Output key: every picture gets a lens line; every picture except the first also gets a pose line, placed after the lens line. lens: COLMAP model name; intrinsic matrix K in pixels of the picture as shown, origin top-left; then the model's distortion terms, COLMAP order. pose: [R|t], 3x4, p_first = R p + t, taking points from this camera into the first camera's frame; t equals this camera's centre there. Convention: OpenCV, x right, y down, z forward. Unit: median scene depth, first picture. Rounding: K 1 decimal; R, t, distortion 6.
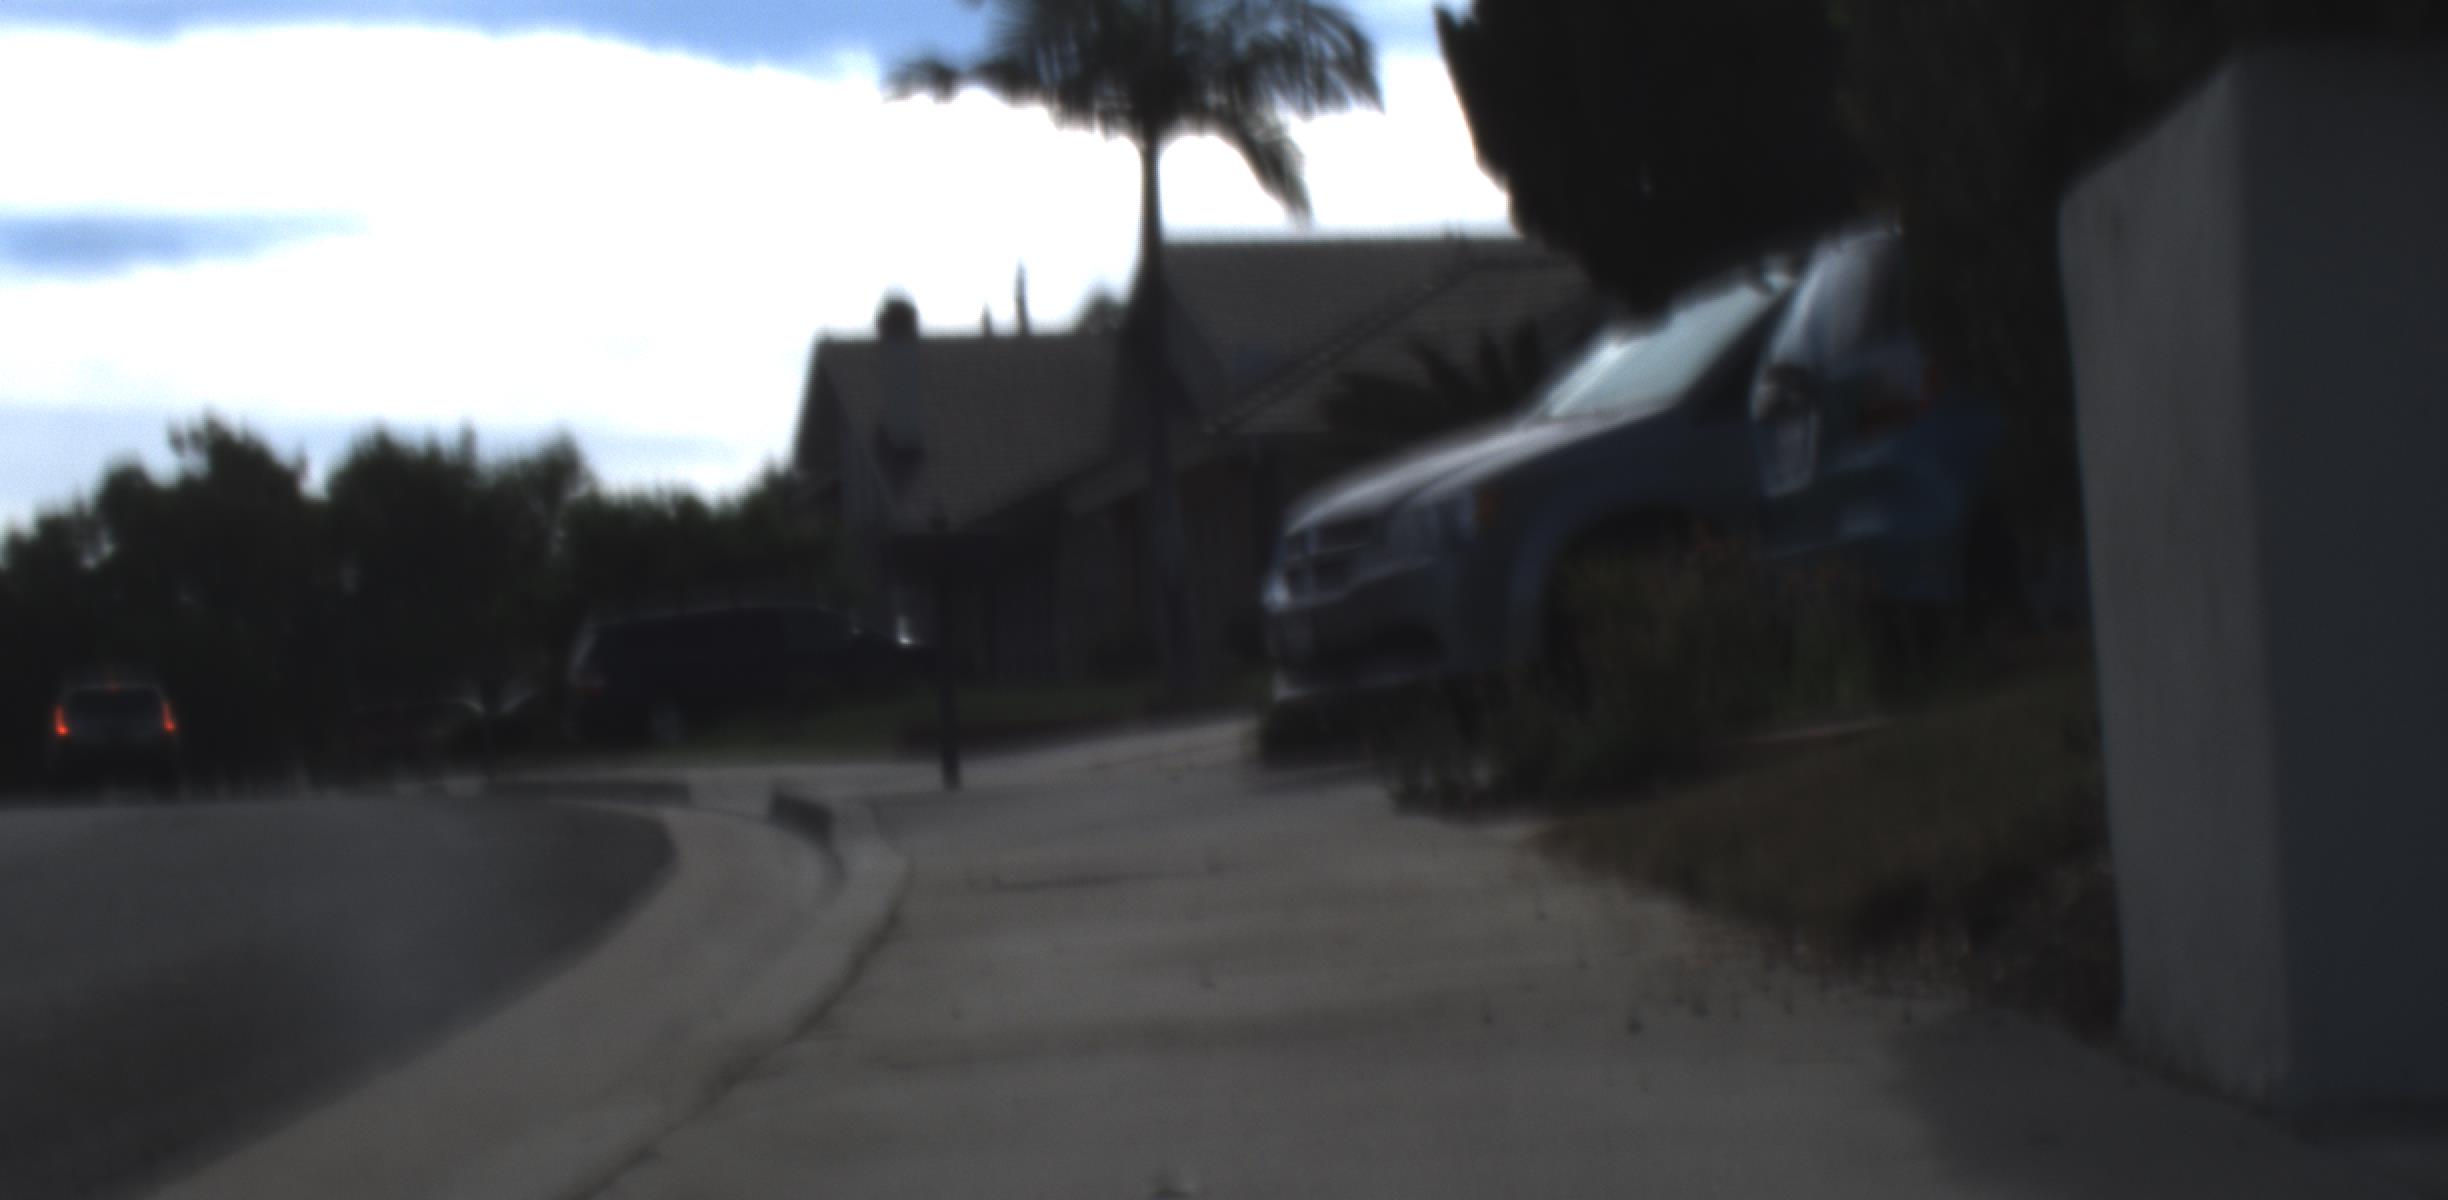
lens RADIAL K [[4634.7, 0, 1284.0], [0, 4634.7, 1008.5], [0, 0, 1]] dist [-0.179696, 0.723391]
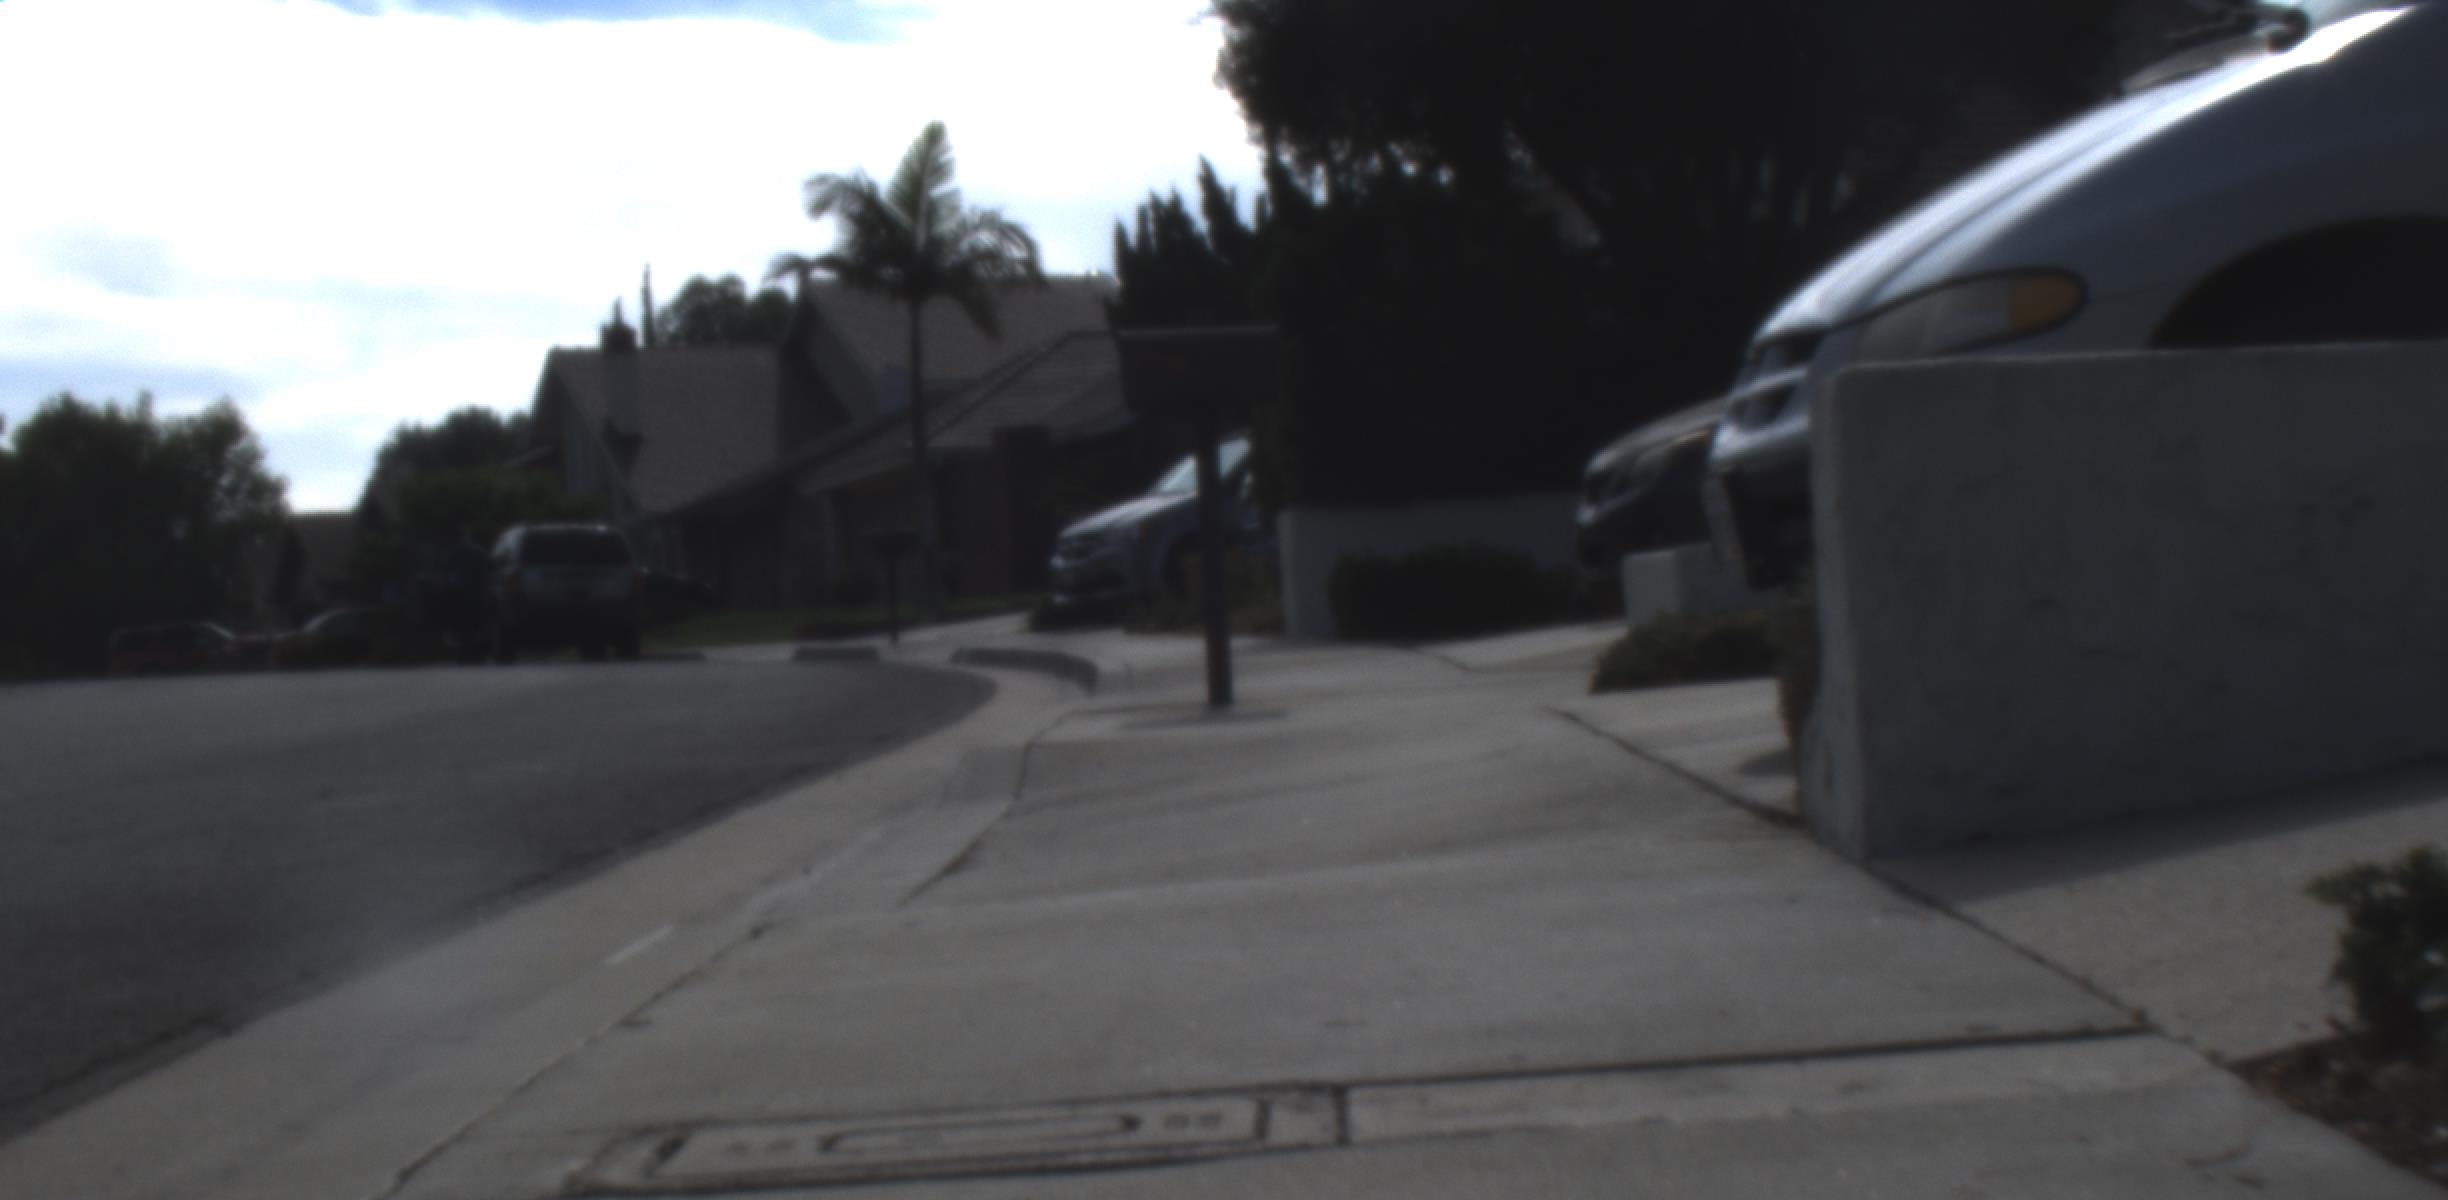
lens RADIAL K [[4634.7, 0, 1284.0], [0, 4634.7, 1008.5], [0, 0, 1]] dist [-0.179696, 0.723391]
pose [[0.994597, -0.004578, 0.103713, -0.122086], [0.003283, 0.999915, 0.012651, 0.106998], [-0.103762, -0.012243, 0.994527, -1.329506]]
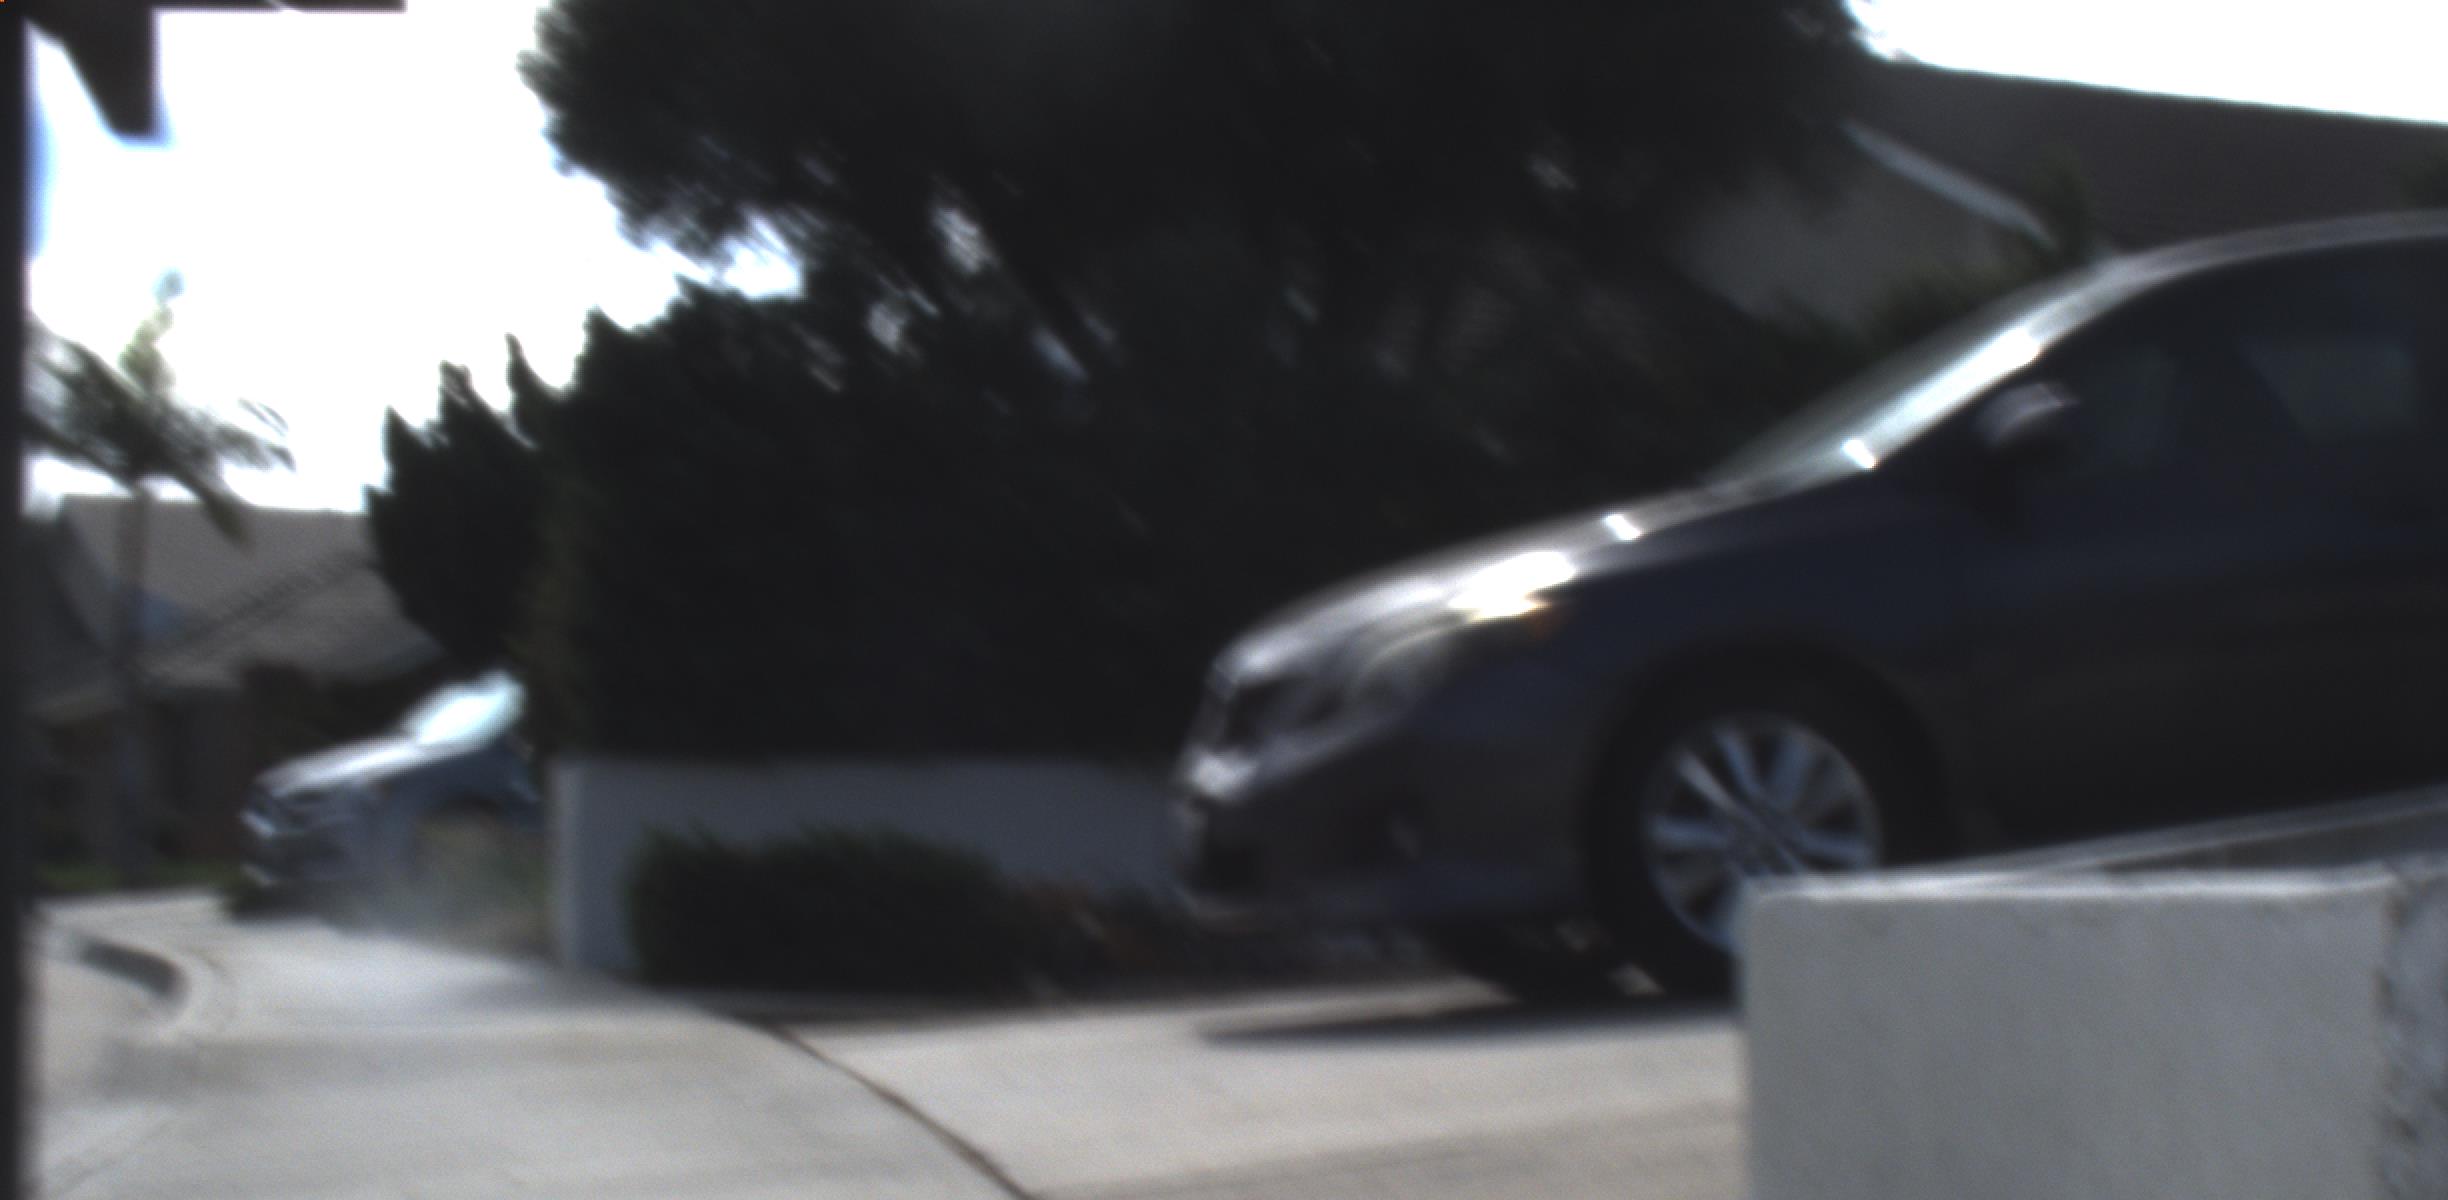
lens RADIAL K [[4634.7, 0, 1284.0], [0, 4634.7, 1008.5], [0, 0, 1]] dist [-0.179696, 0.723391]
pose [[0.965329, 0.068029, 0.252017, -0.054249], [-0.054851, 0.996752, -0.058960, 0.059232], [-0.255209, 0.043092, 0.965925, -0.746833]]
